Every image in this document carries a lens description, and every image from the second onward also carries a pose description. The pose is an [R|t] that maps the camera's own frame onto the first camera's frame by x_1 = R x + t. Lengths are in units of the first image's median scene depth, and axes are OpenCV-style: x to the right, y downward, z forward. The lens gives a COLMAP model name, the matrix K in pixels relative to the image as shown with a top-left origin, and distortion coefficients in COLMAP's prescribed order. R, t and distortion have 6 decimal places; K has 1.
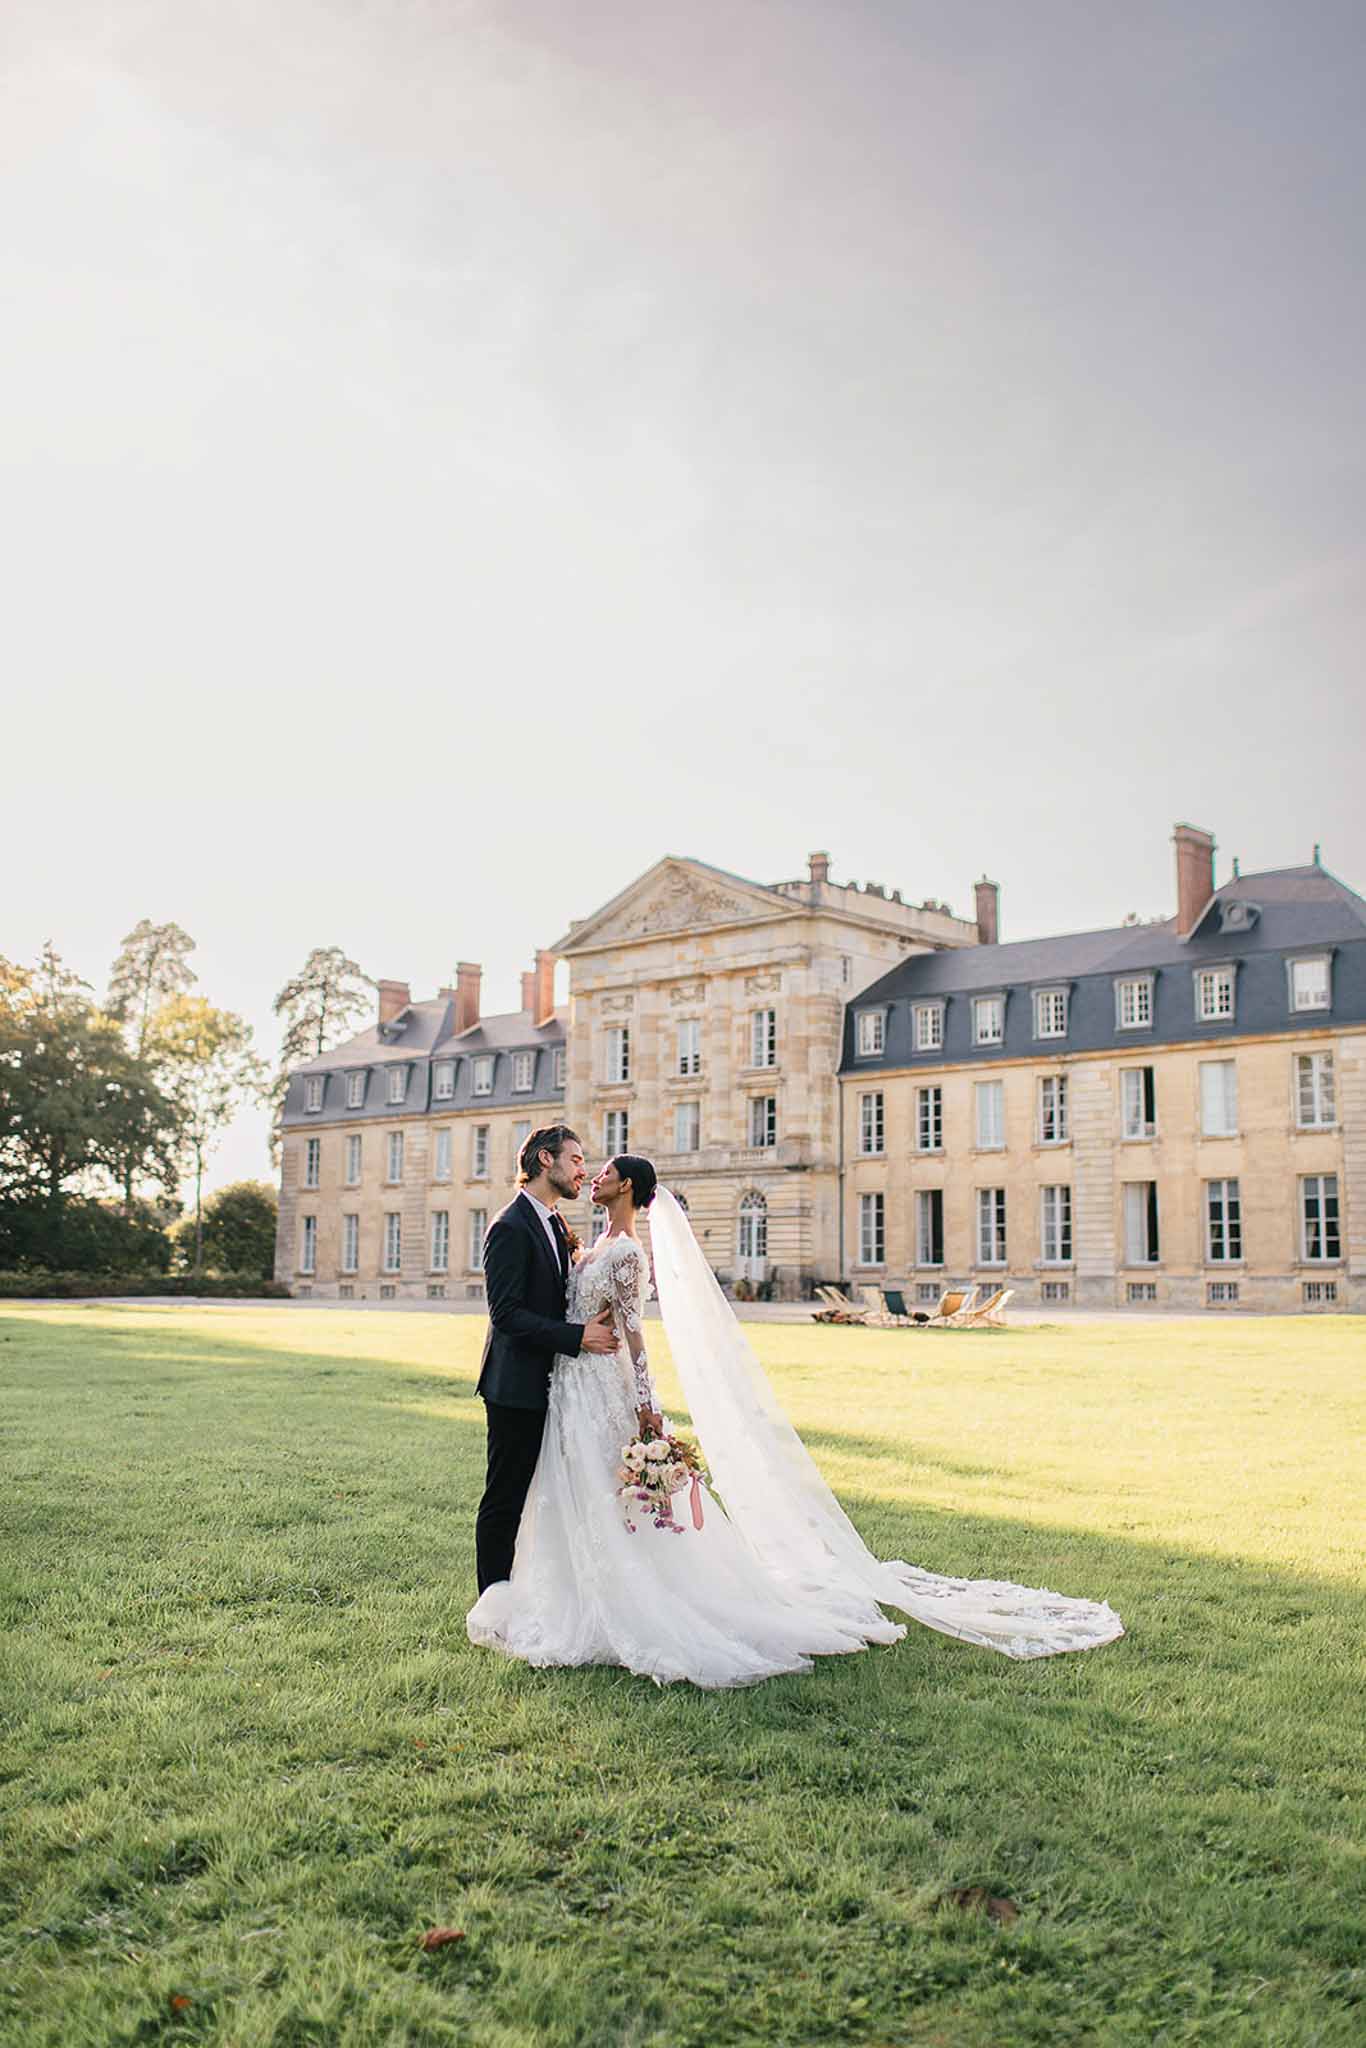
lens RADIAL K [[2209.8, 0, 671.3], [0, 2209.8, 1018.2], [0, 0, 1]] dist [-0.000164, 0.000000]
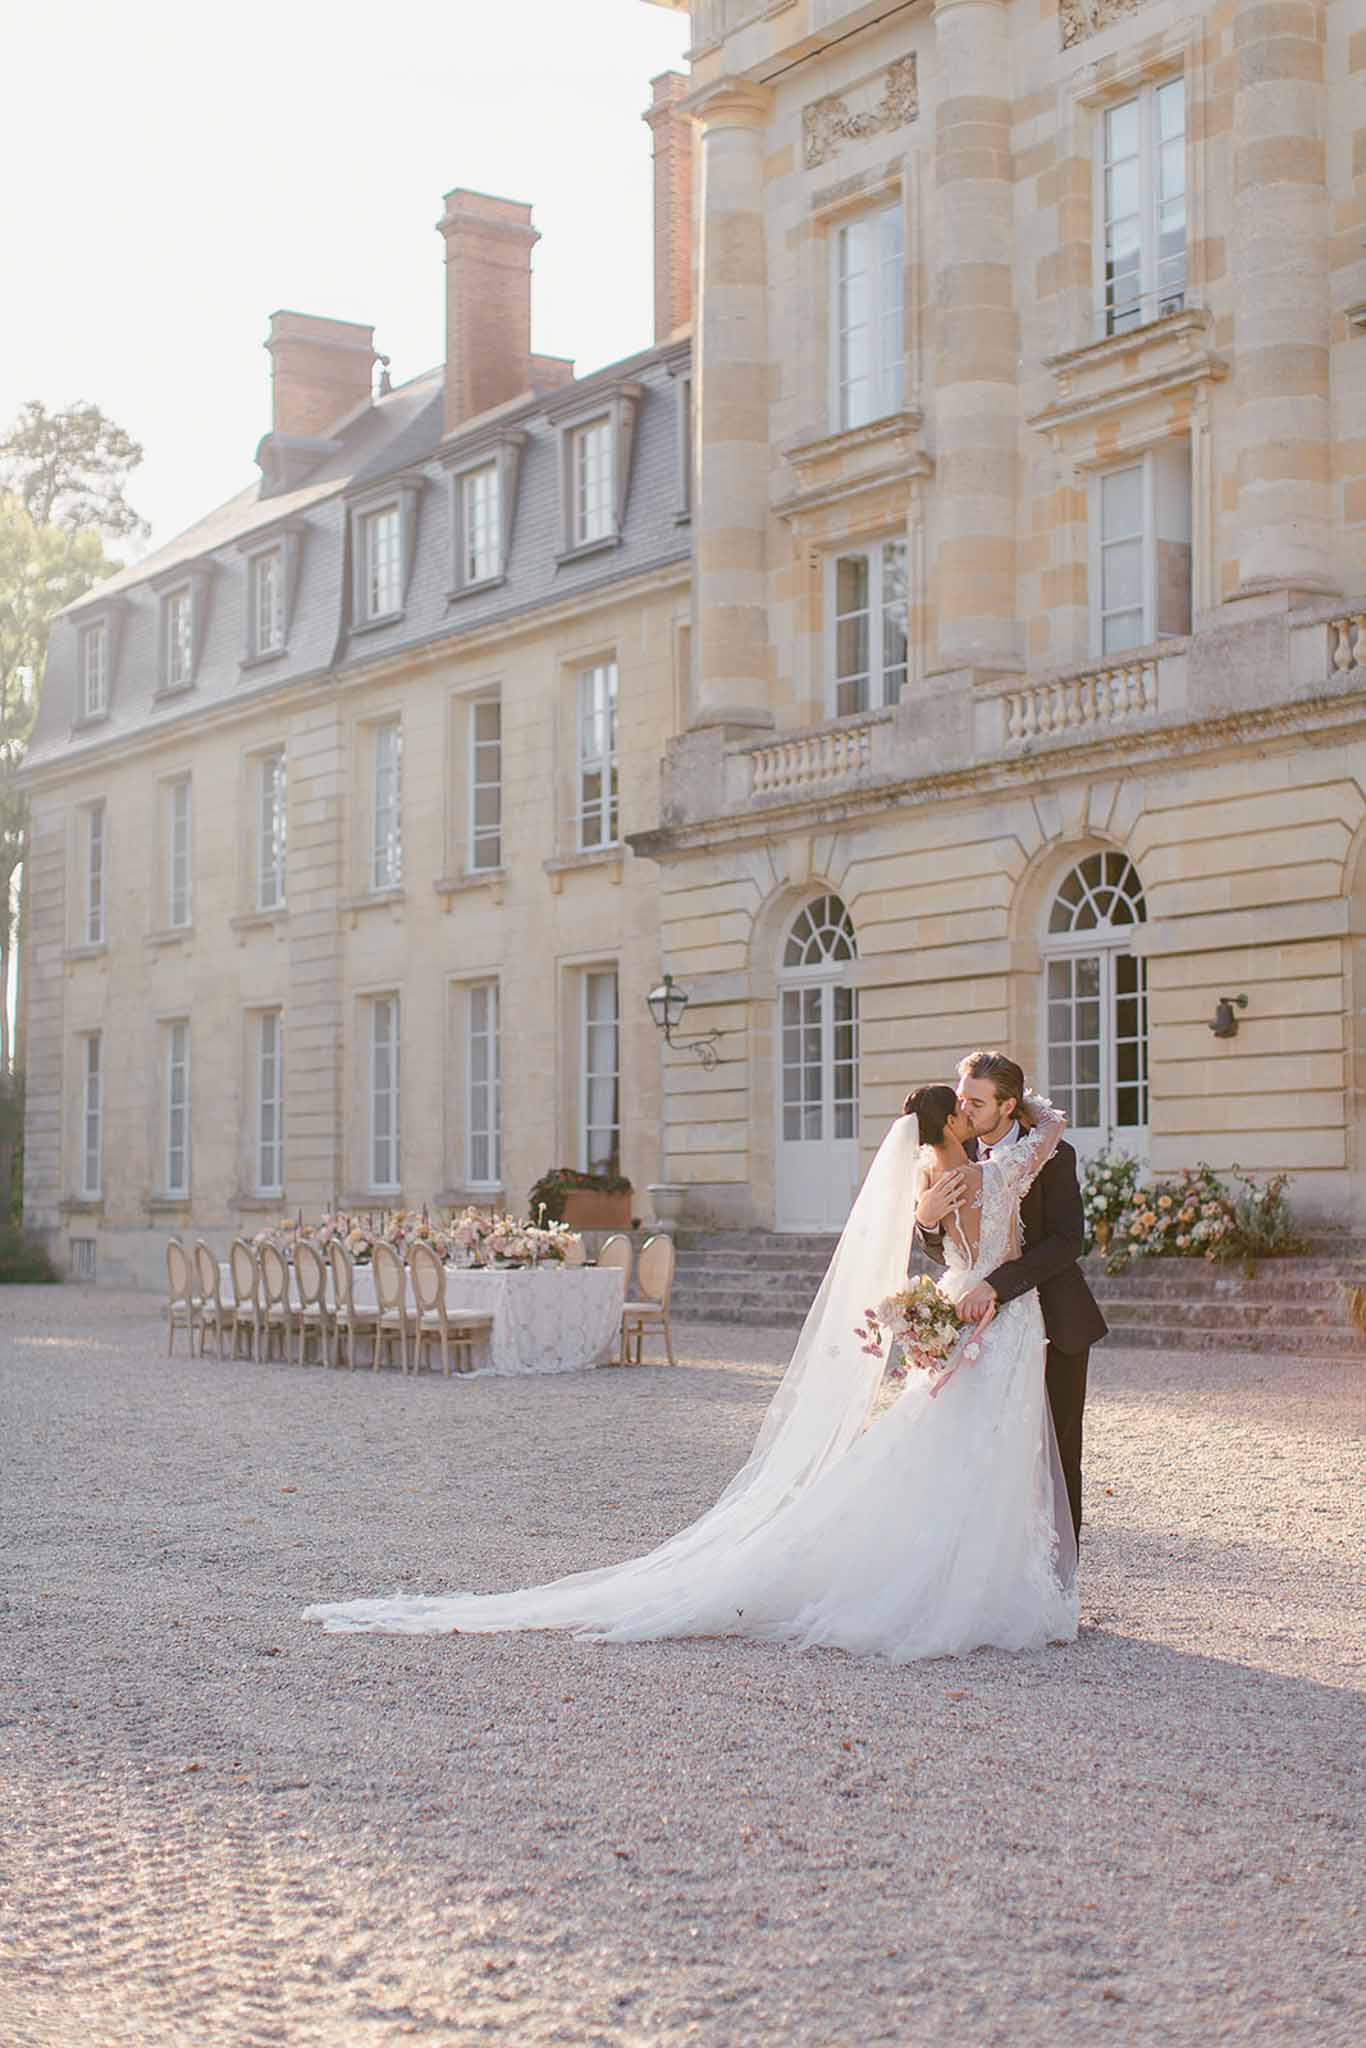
lens RADIAL K [[3005.0, 0, 690.6], [0, 3005.0, 1003.3], [0, 0, 1]] dist [0.026241, 0.000000]
pose [[0.977219, -0.028984, -0.210247, 0.025481], [0.042010, 0.997446, 0.057756, 0.074920], [0.208036, -0.065273, 0.975941, 0.684379]]
